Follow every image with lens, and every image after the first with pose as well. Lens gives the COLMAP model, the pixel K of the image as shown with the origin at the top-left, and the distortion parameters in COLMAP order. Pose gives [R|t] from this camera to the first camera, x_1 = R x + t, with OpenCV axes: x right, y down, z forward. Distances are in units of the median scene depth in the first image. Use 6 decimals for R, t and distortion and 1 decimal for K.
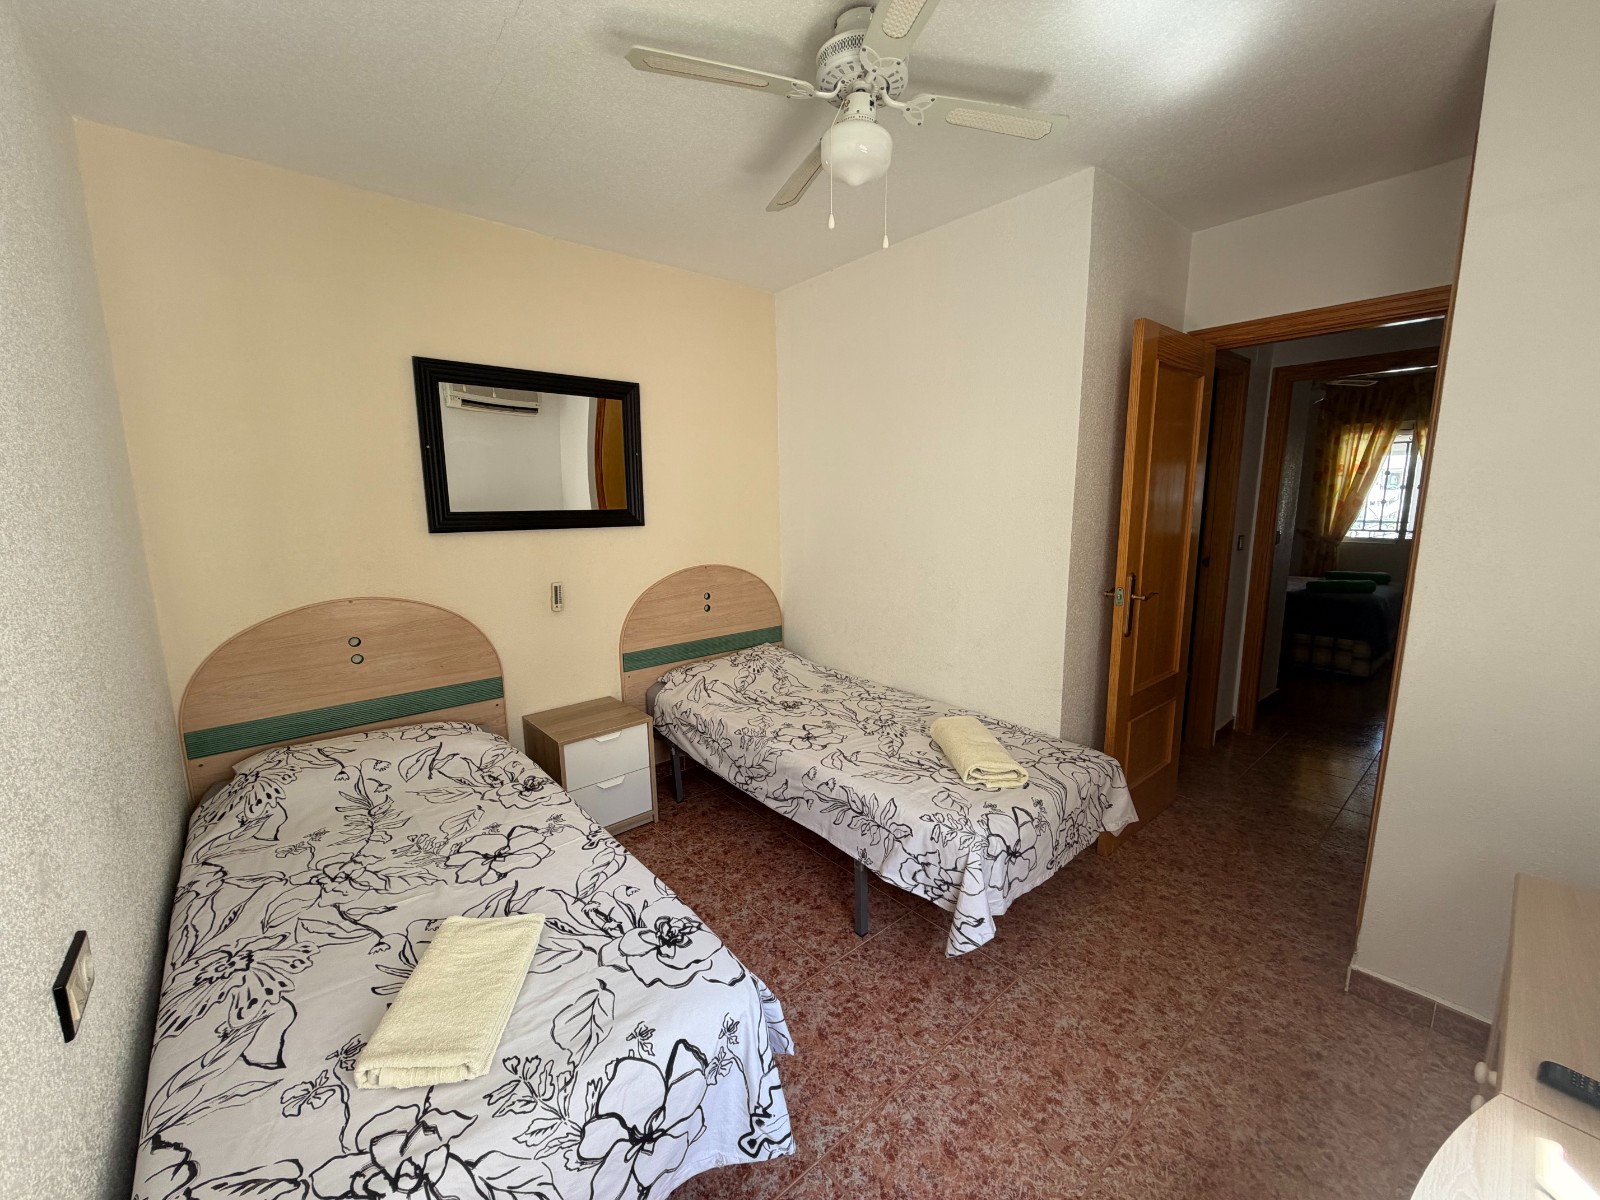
lens RADIAL K [[636.9, 0, 796.2], [0, 636.9, 606.1], [0, 0, 1]] dist [-0.001111, -0.000292]
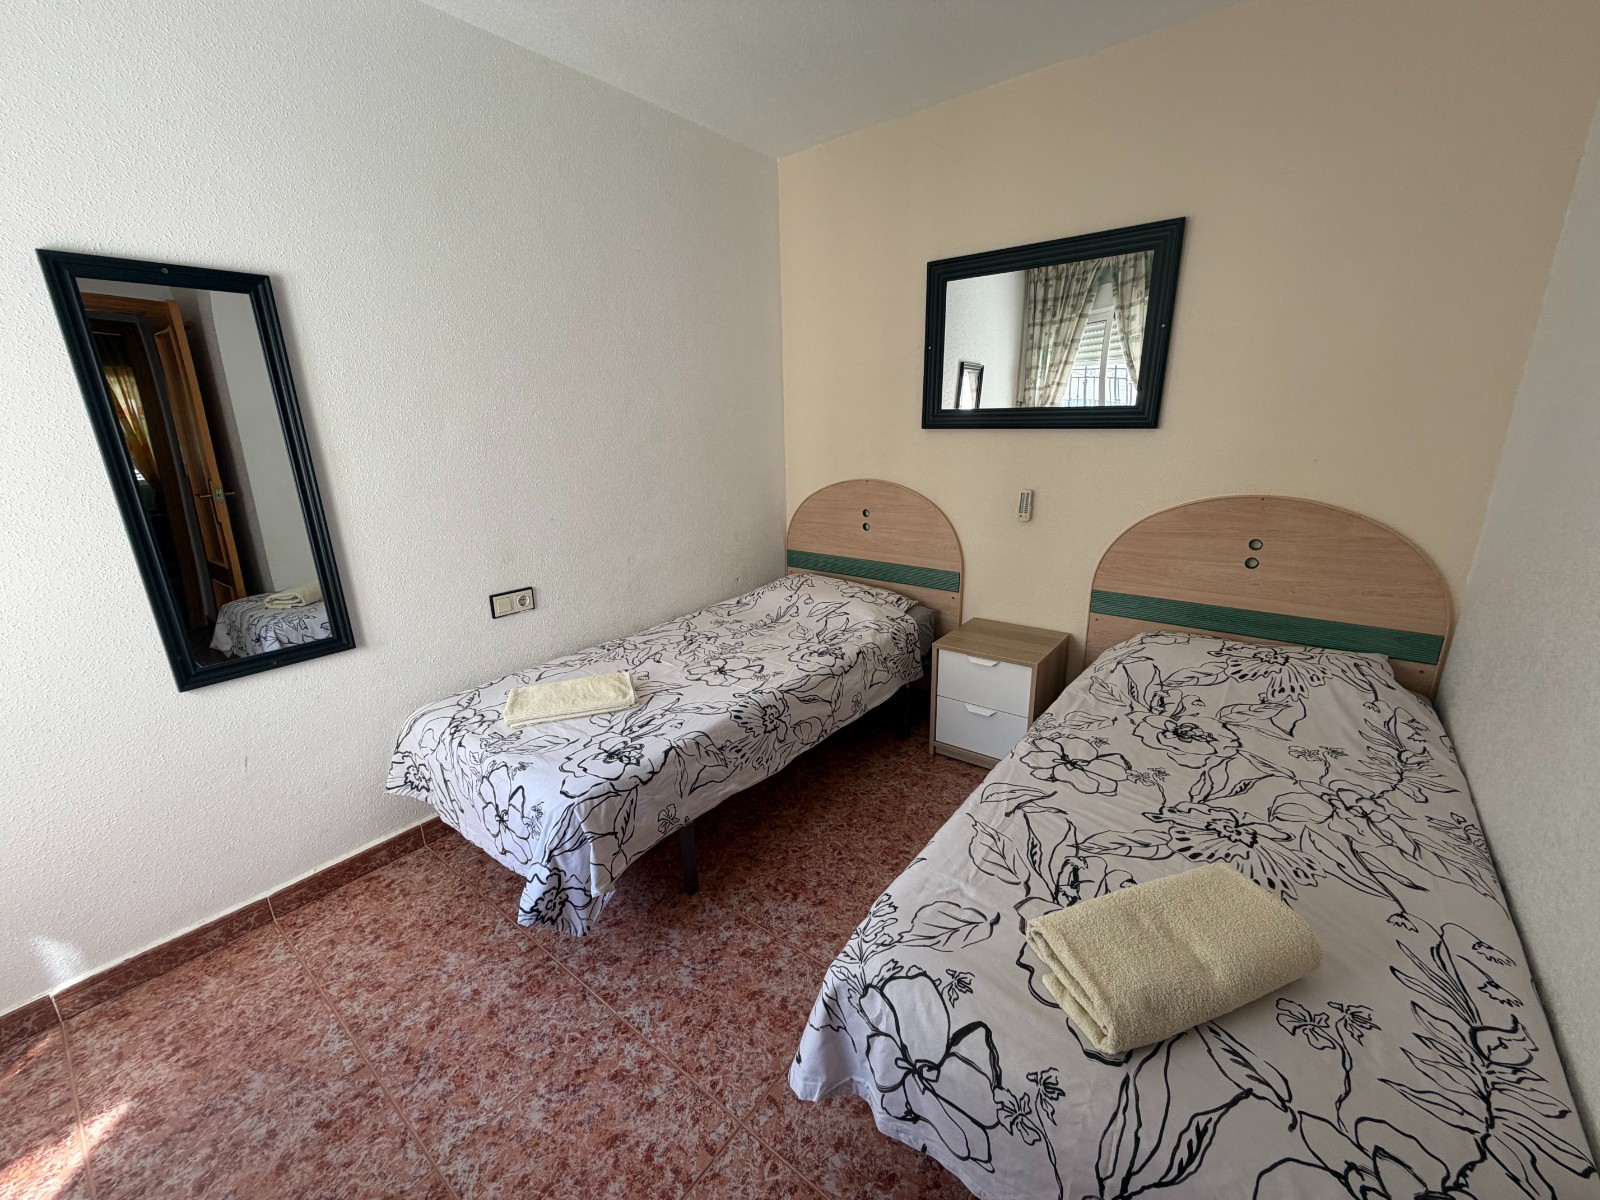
lens RADIAL K [[636.9, 0, 796.2], [0, 636.9, 606.1], [0, 0, 1]] dist [-0.001111, -0.000292]
pose [[0.196333, 0.282996, -0.938811, 0.792598], [-0.148096, 0.955021, 0.256910, -0.108017], [0.969289, 0.088594, 0.229413, 0.843366]]
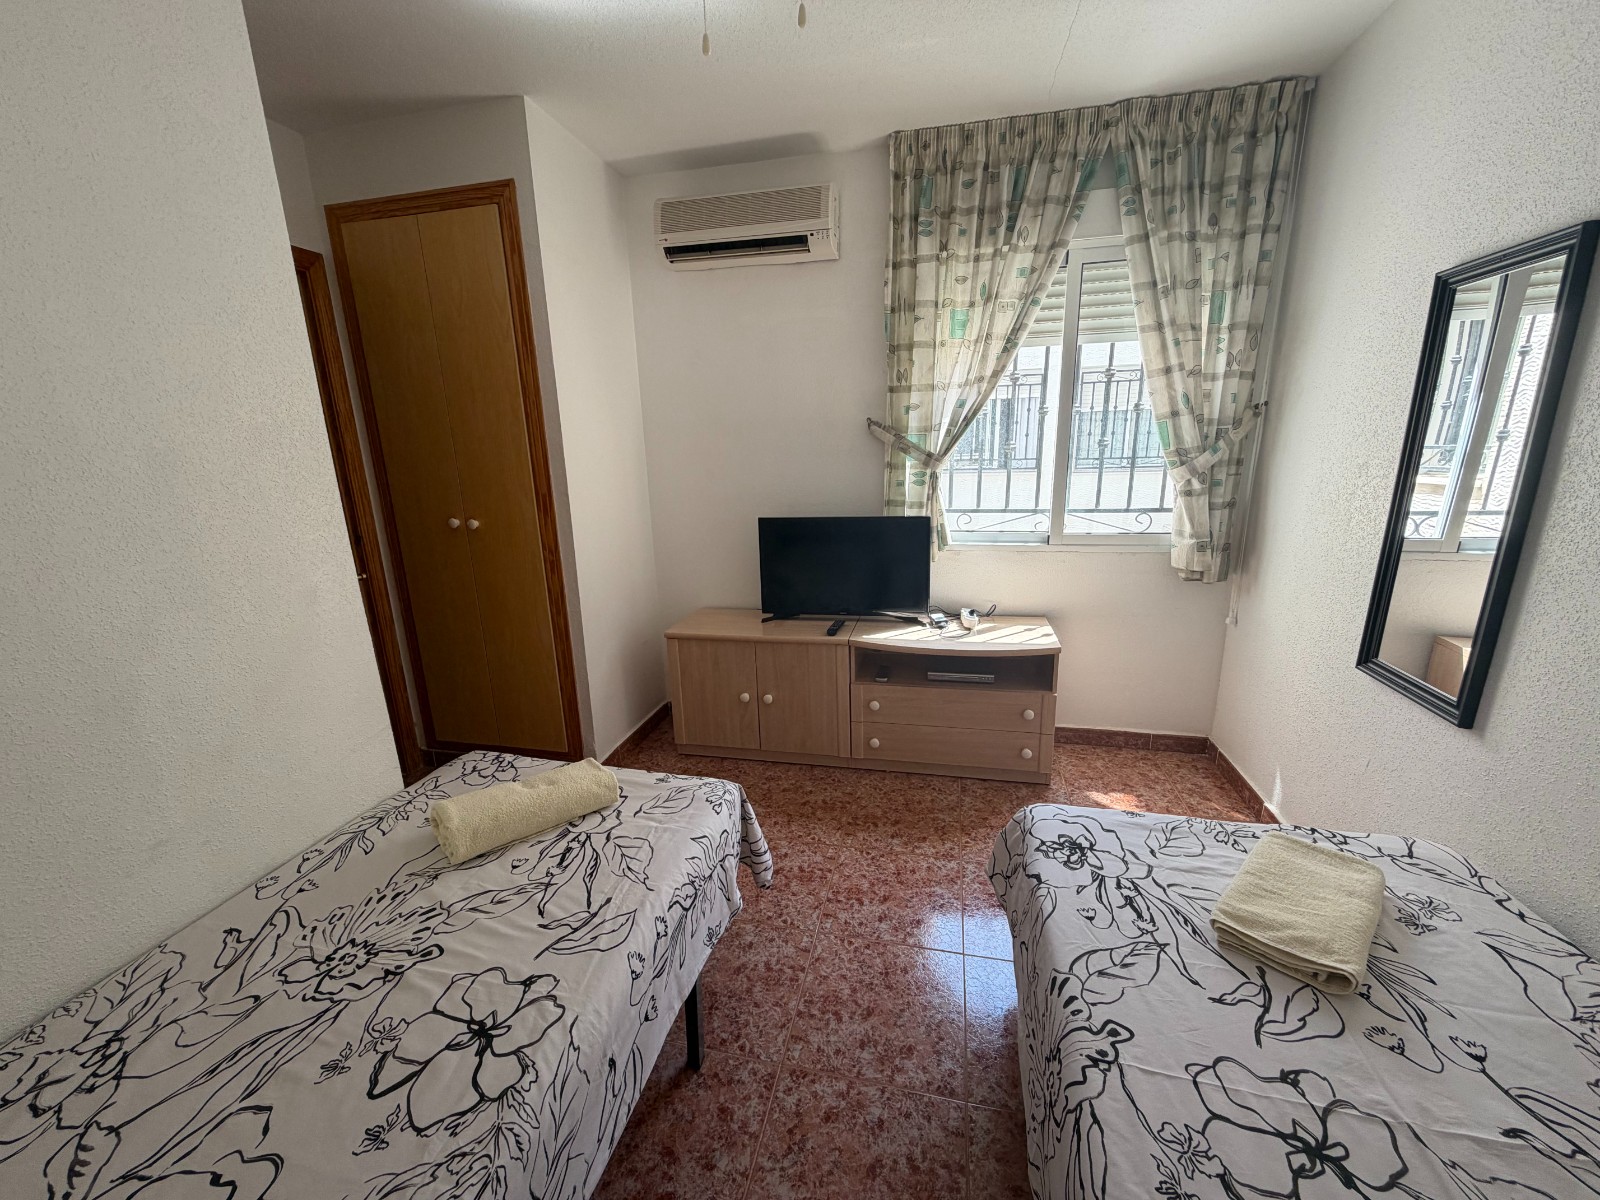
lens RADIAL K [[636.9, 0, 796.2], [0, 636.9, 606.1], [0, 0, 1]] dist [-0.001111, -0.000292]
pose [[-0.588134, -0.179786, 0.788527, -0.550648], [0.174141, 0.923959, 0.340550, -0.219305], [-0.789793, 0.337604, -0.512104, 1.432097]]
